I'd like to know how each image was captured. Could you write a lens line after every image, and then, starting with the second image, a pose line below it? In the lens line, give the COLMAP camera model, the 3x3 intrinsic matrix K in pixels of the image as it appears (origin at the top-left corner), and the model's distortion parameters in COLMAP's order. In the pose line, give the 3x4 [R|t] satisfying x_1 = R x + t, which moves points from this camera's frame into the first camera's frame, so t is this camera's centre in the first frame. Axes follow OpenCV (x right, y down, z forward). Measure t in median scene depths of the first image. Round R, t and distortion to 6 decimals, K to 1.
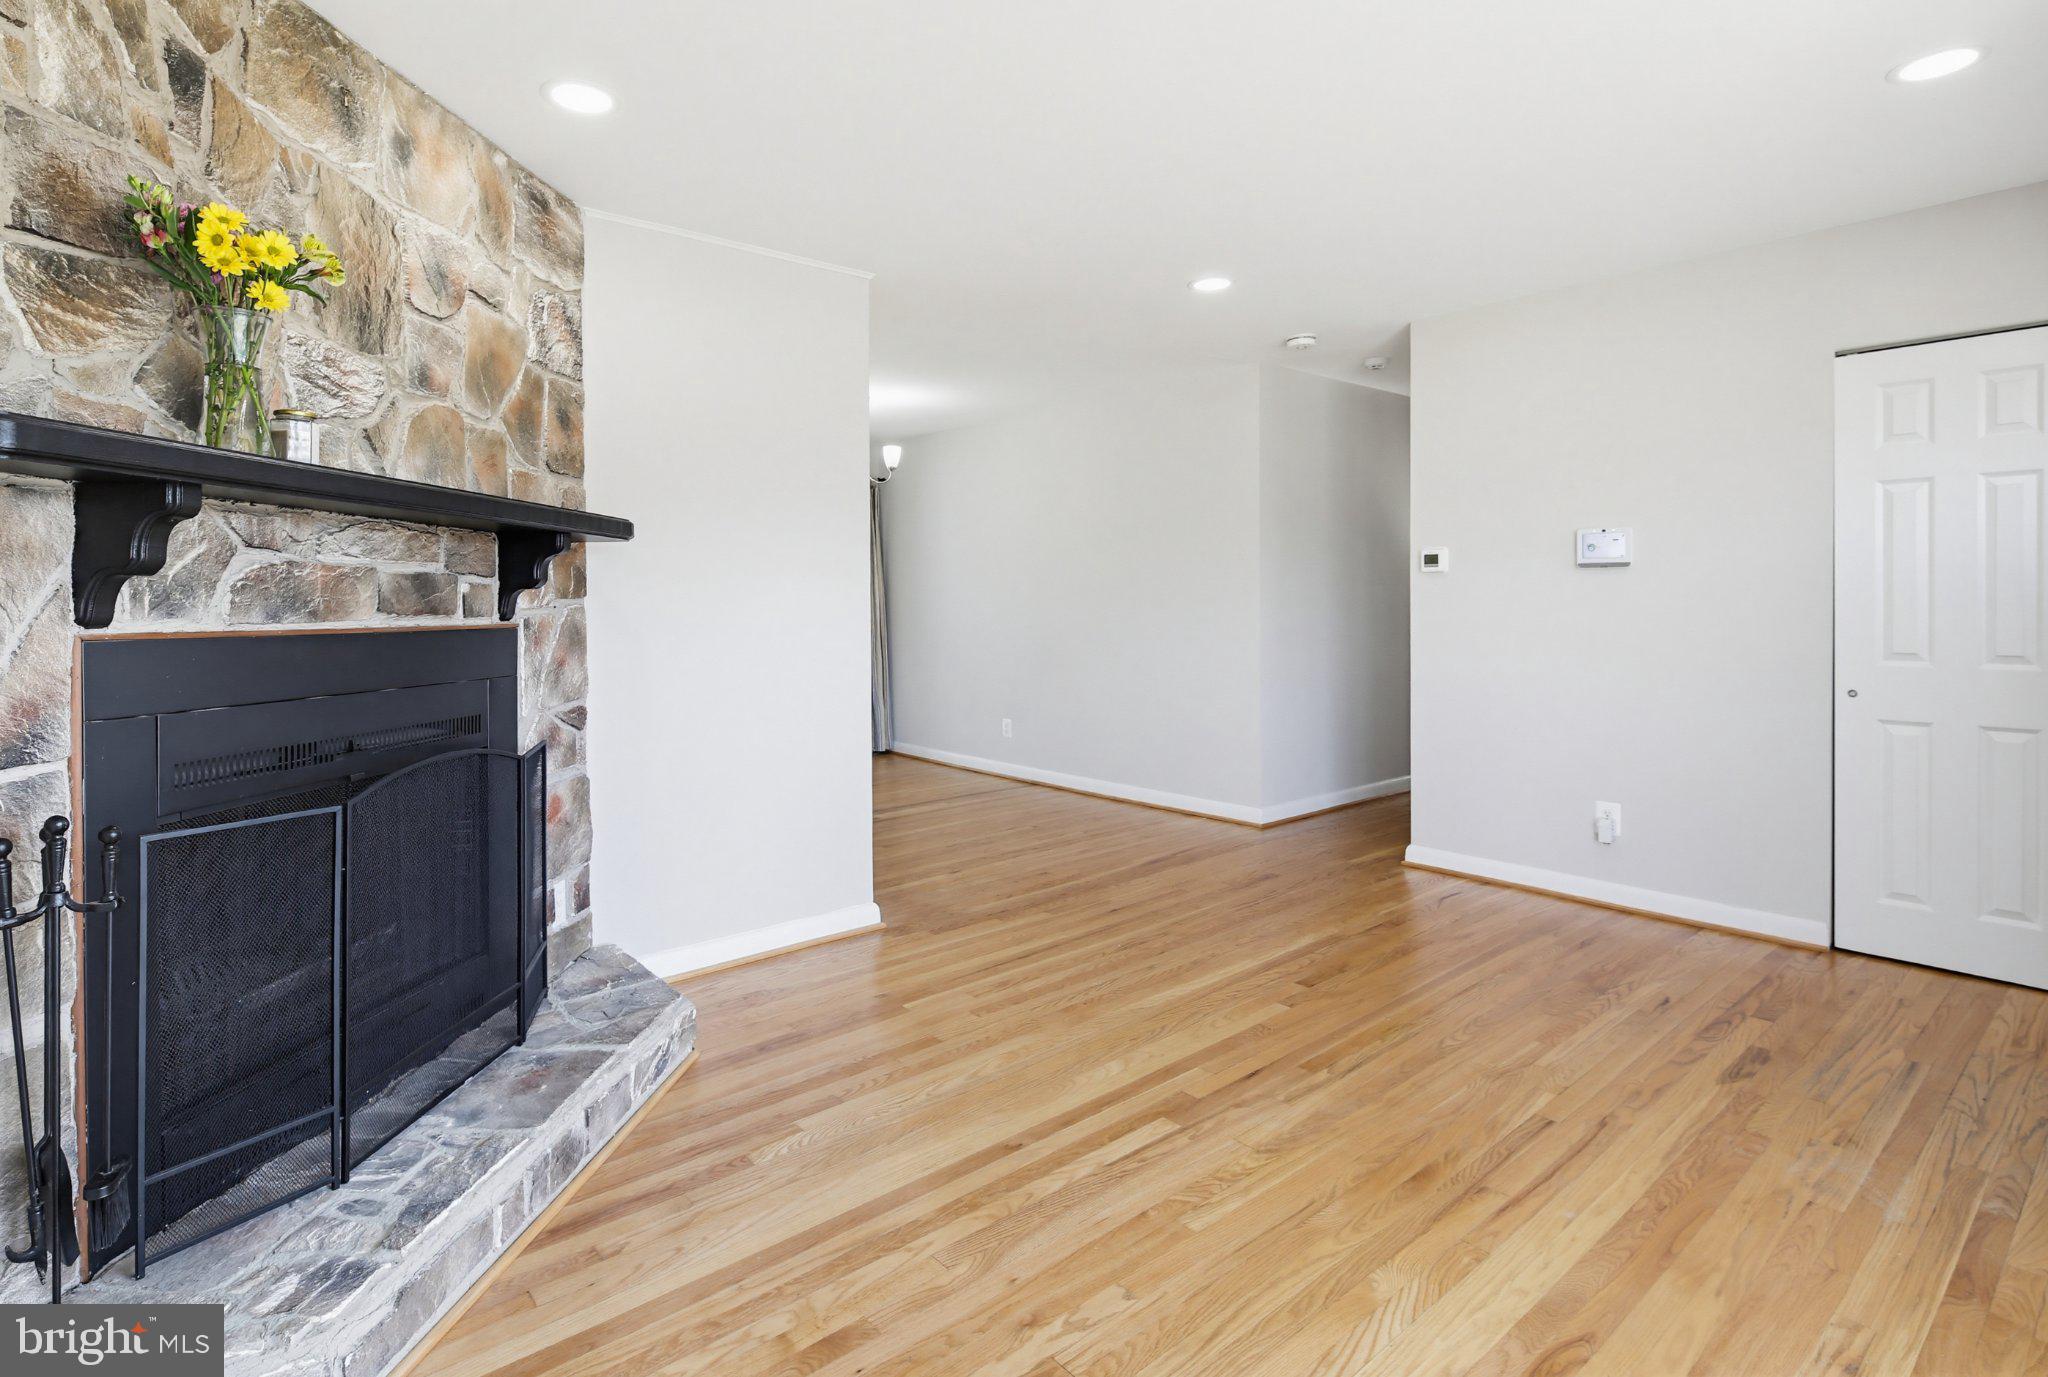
lens RADIAL K [[1011.0, 0, 1021.4], [0, 1011.0, 600.5], [0, 0, 1]] dist [0.001298, 0.000018]
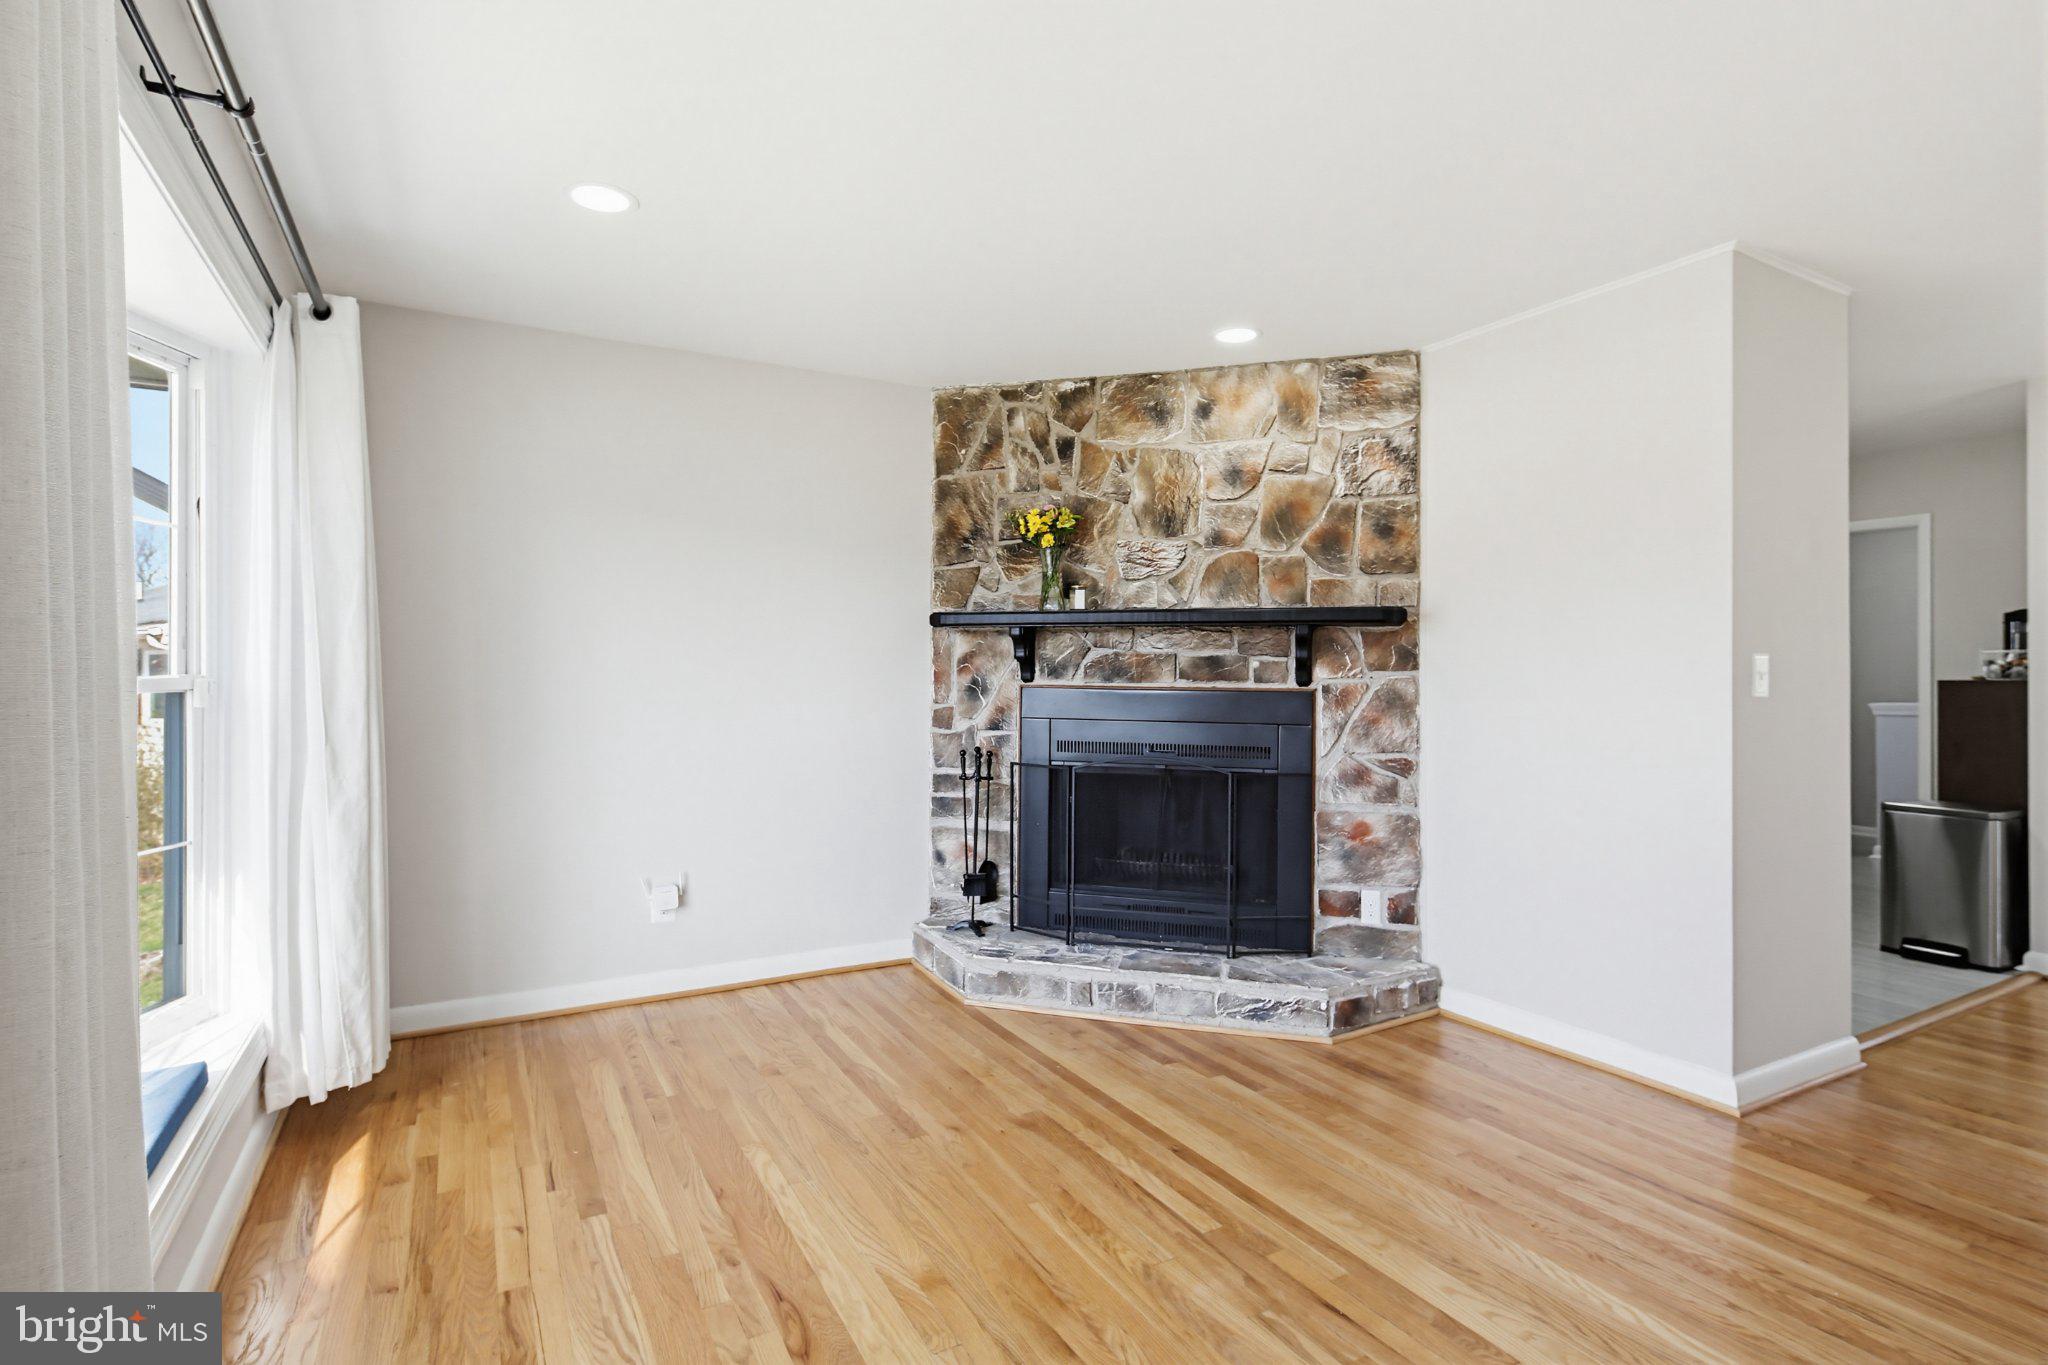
lens RADIAL K [[992.2, 0, 1025.6], [0, 992.2, 661.1], [0, 0, 1]] dist [-0.001442, -0.000572]
pose [[-0.182324, -0.005597, -0.983223, 1.077232], [-0.001112, 0.999984, -0.005486, -0.008934], [0.983238, 0.000093, -0.182327, 0.982879]]
